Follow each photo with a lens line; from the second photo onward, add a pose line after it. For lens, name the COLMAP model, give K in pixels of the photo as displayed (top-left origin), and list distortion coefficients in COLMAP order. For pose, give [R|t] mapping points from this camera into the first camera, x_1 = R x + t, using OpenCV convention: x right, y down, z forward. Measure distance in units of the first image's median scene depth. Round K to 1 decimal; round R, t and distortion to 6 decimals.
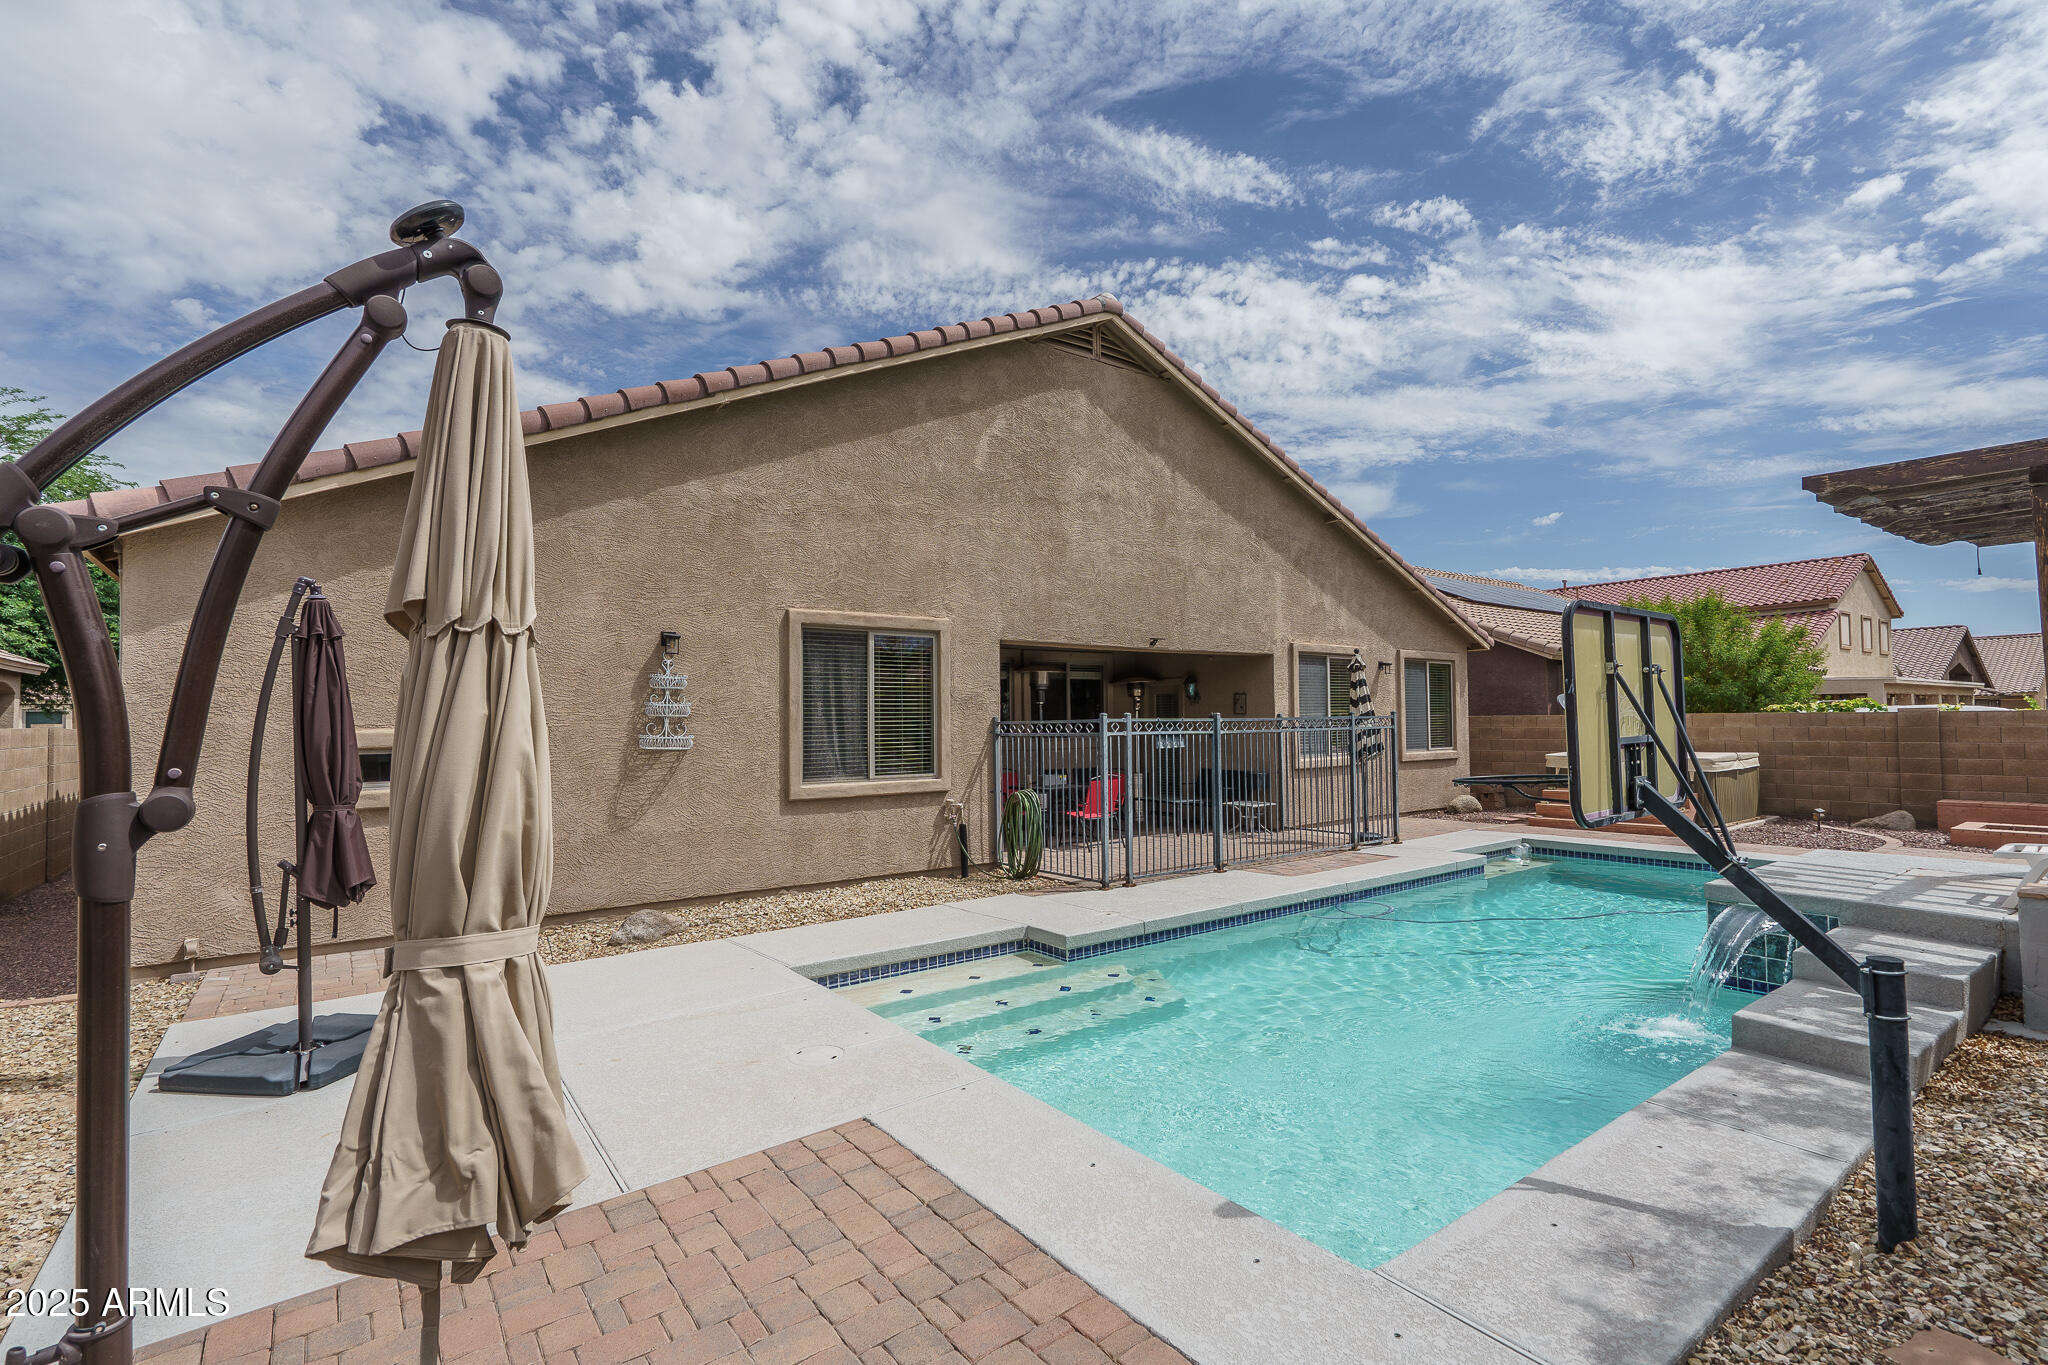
lens RADIAL K [[932.4, 0, 977.3], [0, 932.4, 710.6], [0, 0, 1]] dist [-0.006777, 0.001195]
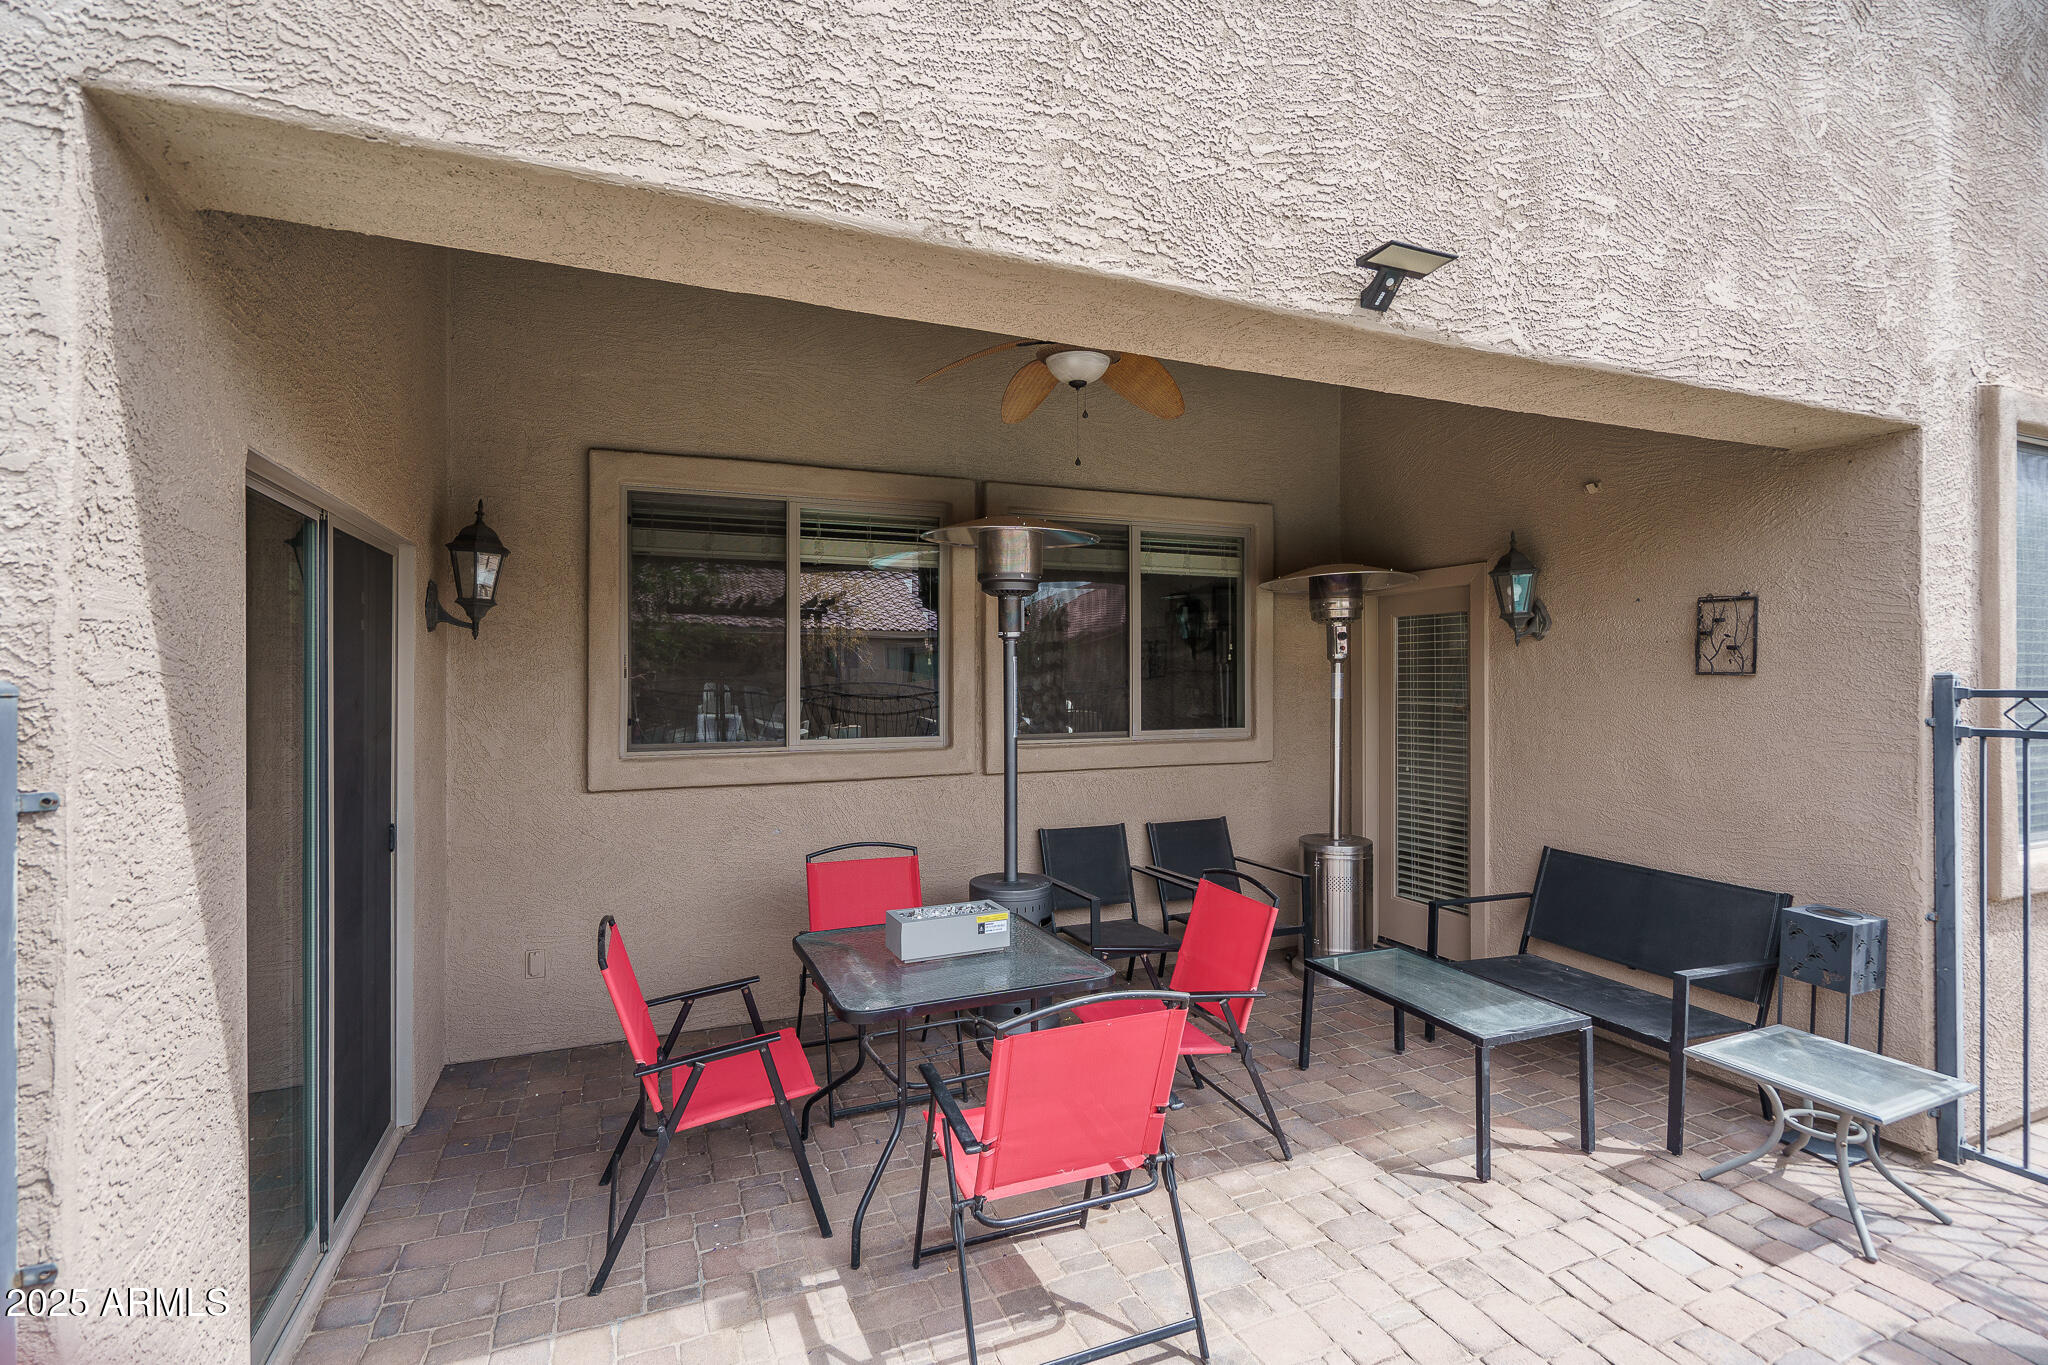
lens RADIAL K [[932.4, 0, 1009.8], [0, 932.4, 657.1], [0, 0, 1]] dist [-0.006777, 0.001195]
pose [[0.978176, 0.008561, -0.207603, 0.133414], [-0.009114, 0.999957, -0.001705, 0.000936], [0.207580, 0.003560, 0.978212, 0.688519]]
